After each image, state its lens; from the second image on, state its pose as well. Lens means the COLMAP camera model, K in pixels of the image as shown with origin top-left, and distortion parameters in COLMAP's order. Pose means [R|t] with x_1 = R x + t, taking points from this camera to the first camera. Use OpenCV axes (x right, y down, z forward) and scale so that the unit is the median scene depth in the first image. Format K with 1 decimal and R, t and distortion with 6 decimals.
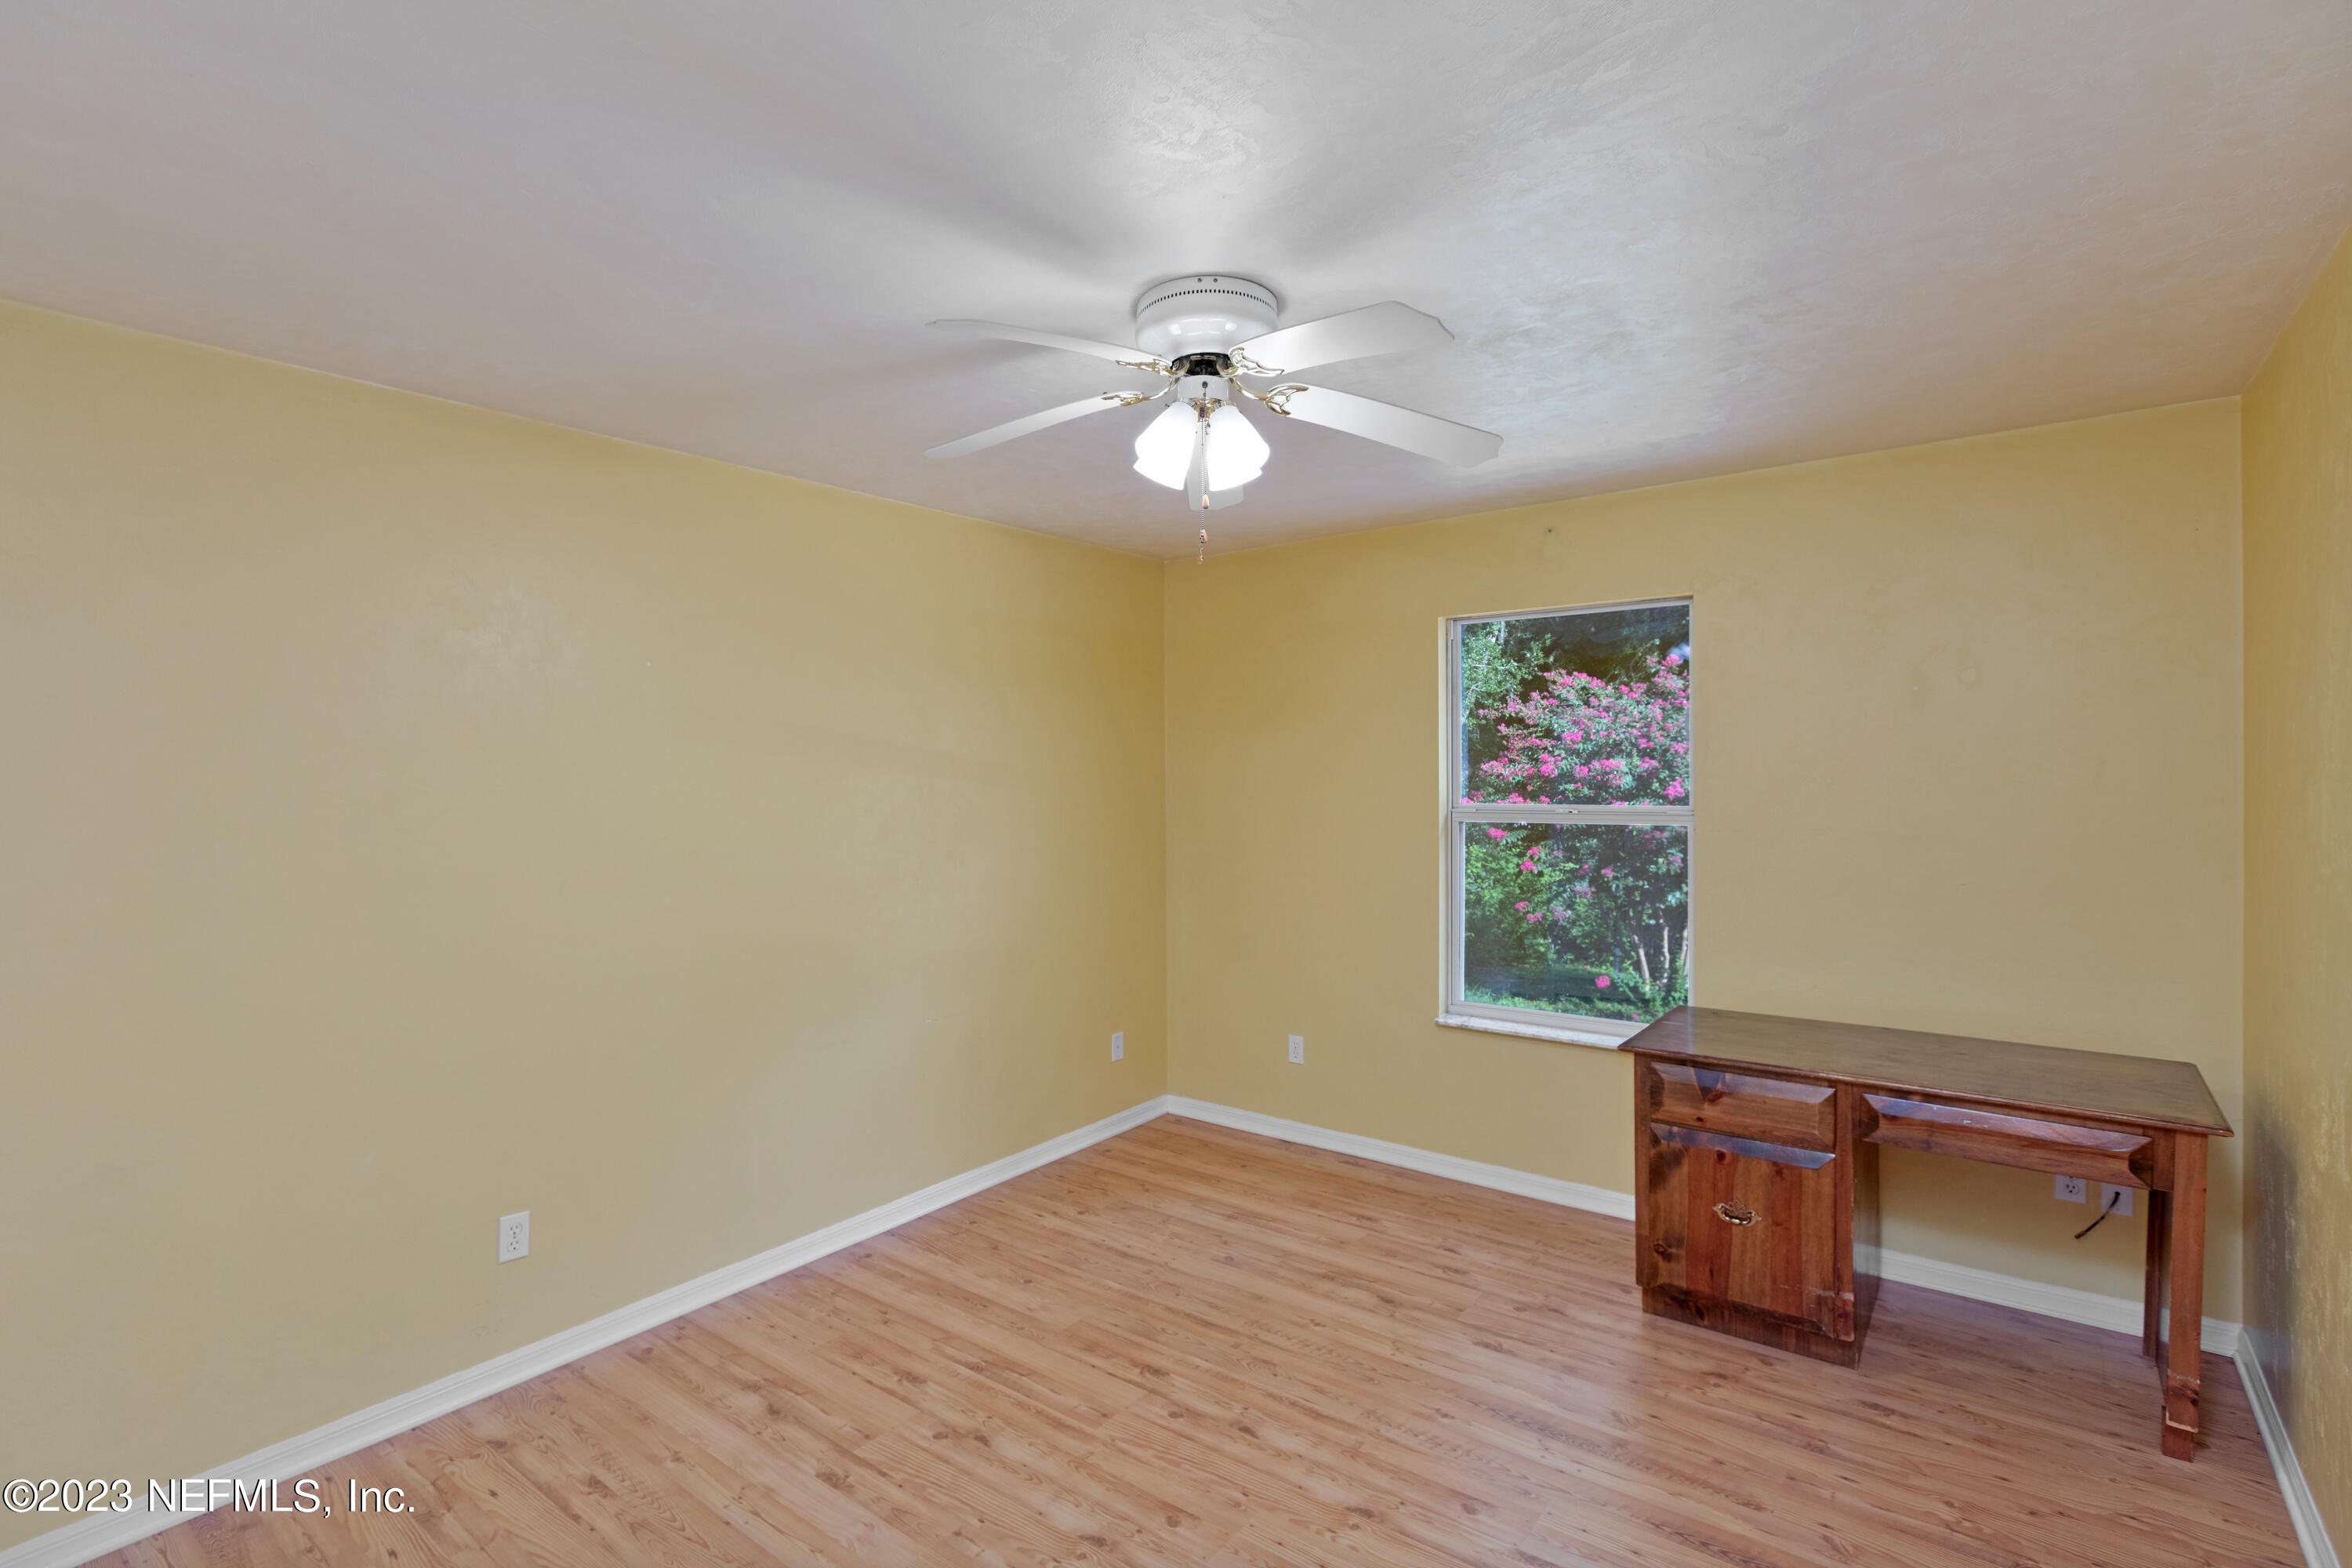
lens RADIAL K [[1103.7, 0, 1174.8], [0, 1103.7, 748.6], [0, 0, 1]] dist [0.000791, -0.001721]
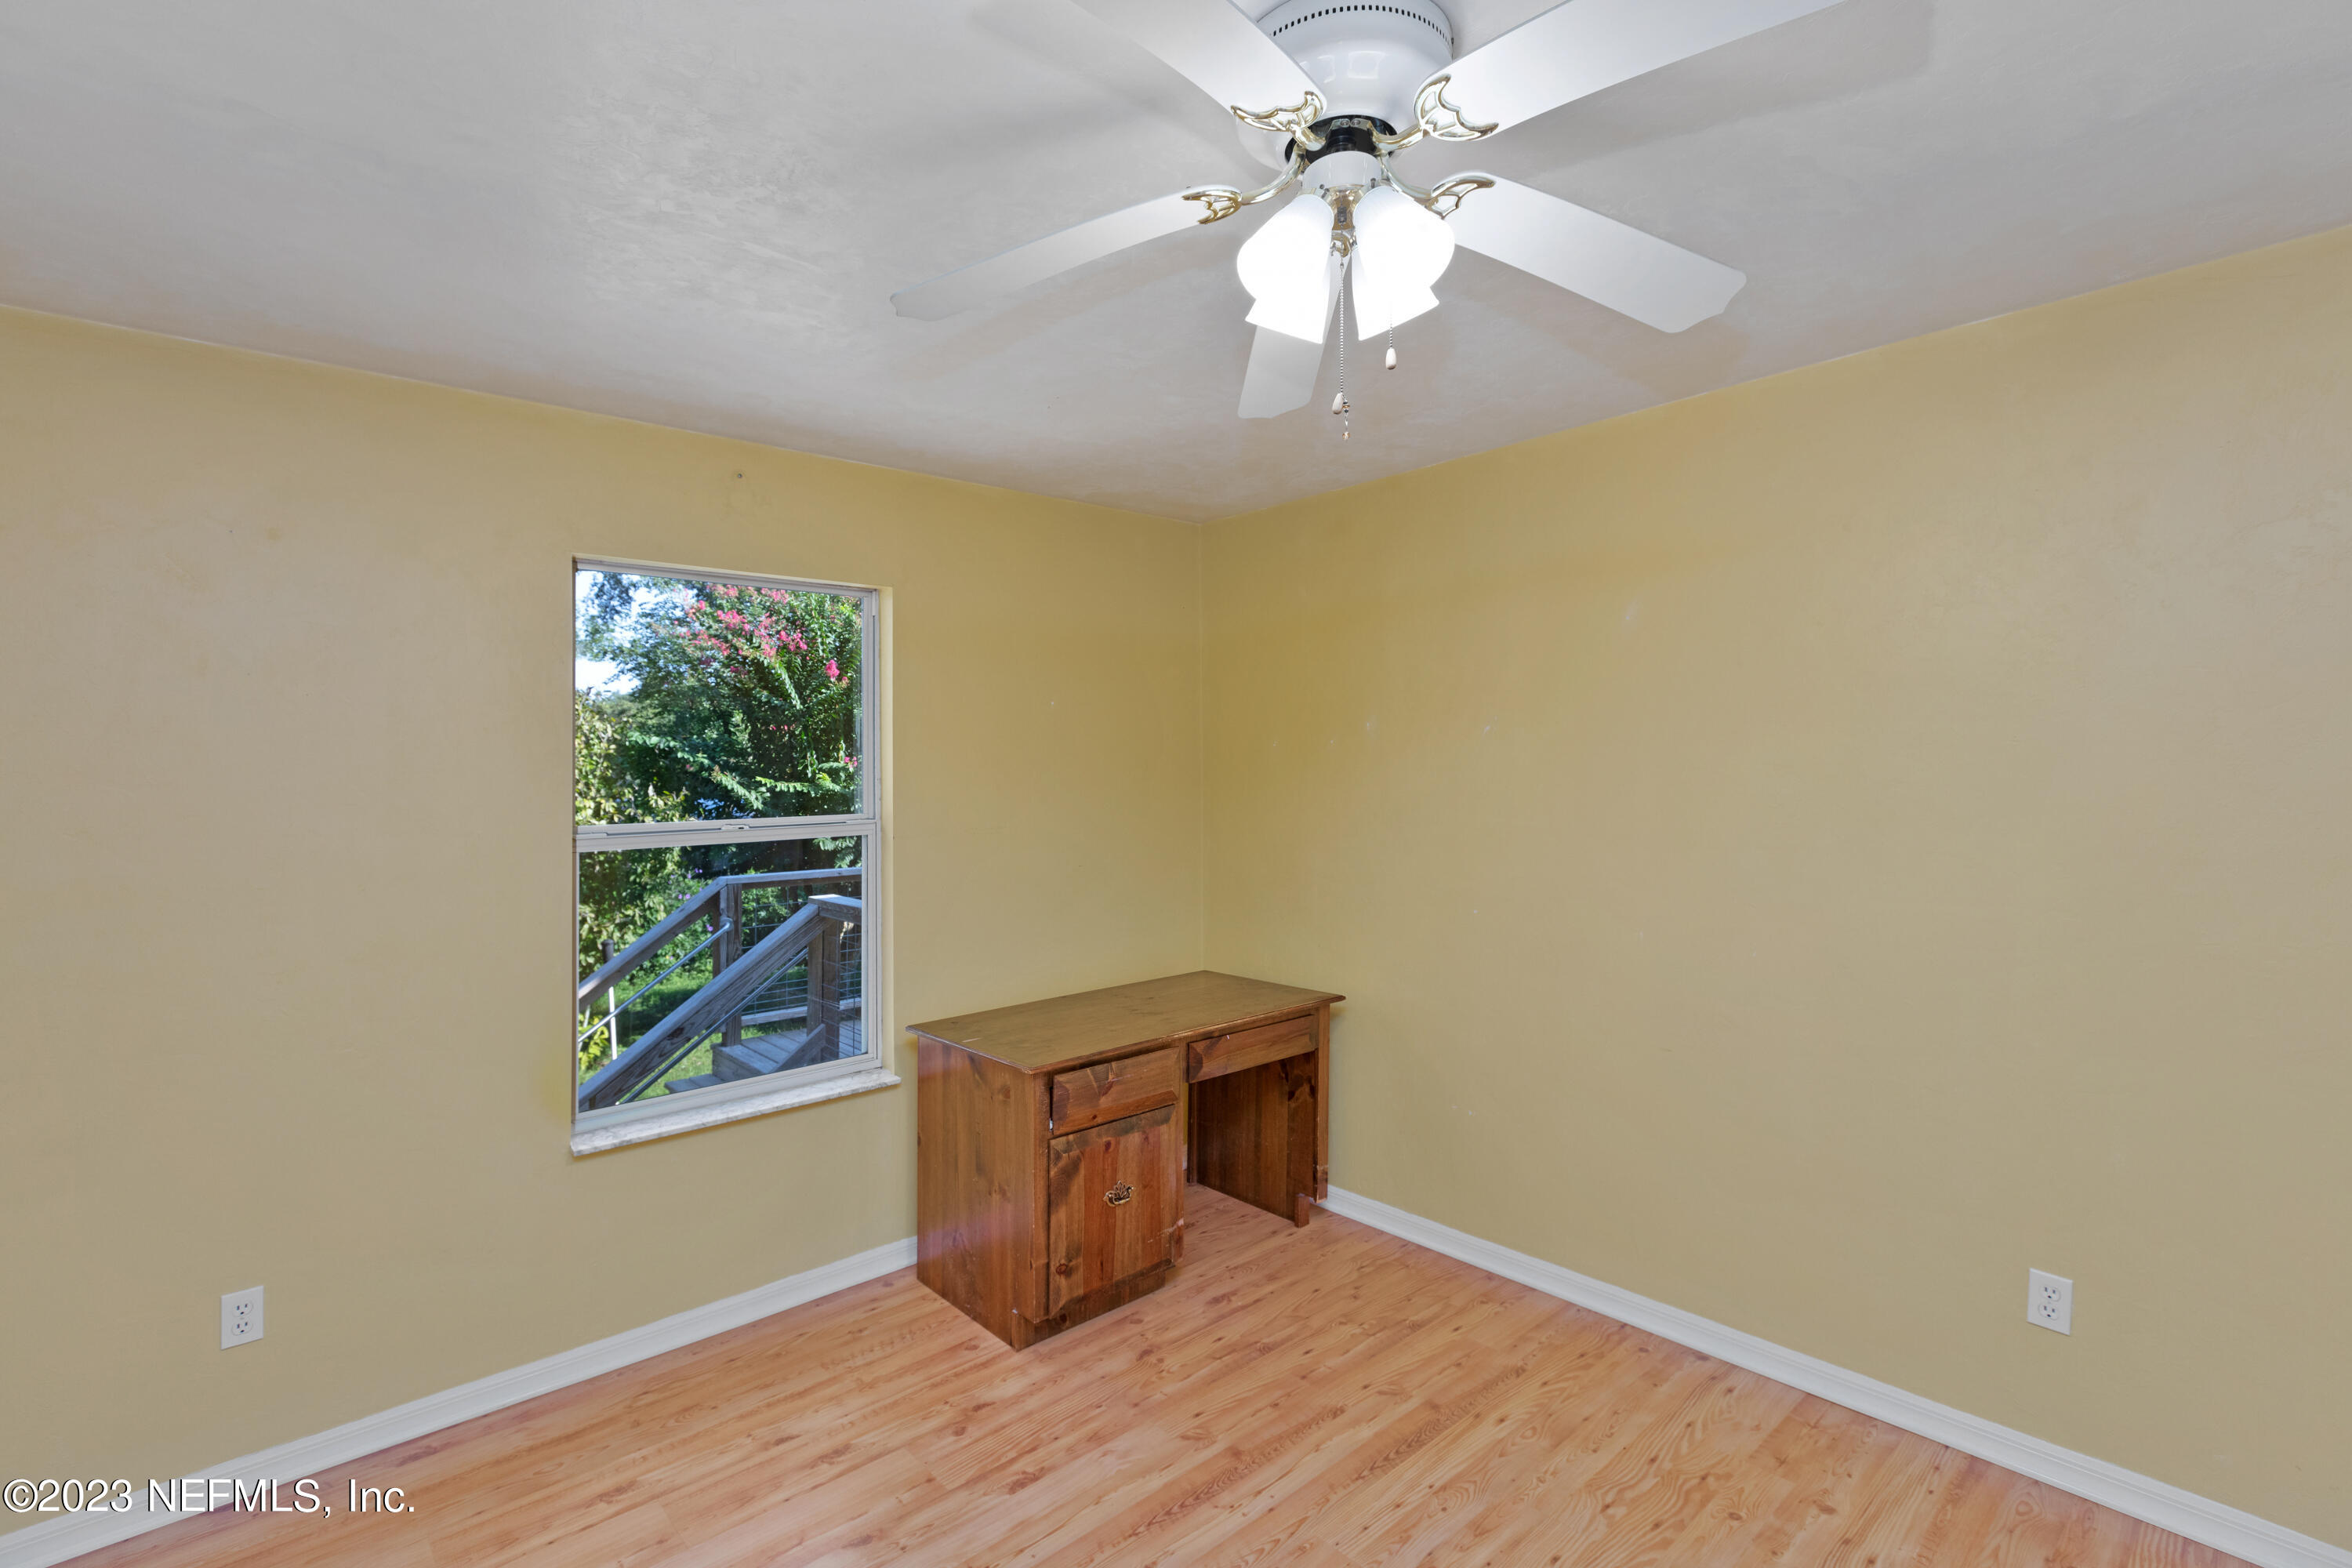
lens RADIAL K [[1057.1, 0, 1173.1], [0, 1057.1, 755.2], [0, 0, 1]] dist [0.003127, 0.000033]
pose [[0.207925, 0.014284, 0.978041, -0.460691], [-0.002653, 0.999898, -0.014039, 0.018771], [-0.978141, 0.000324, 0.207941, 0.732624]]
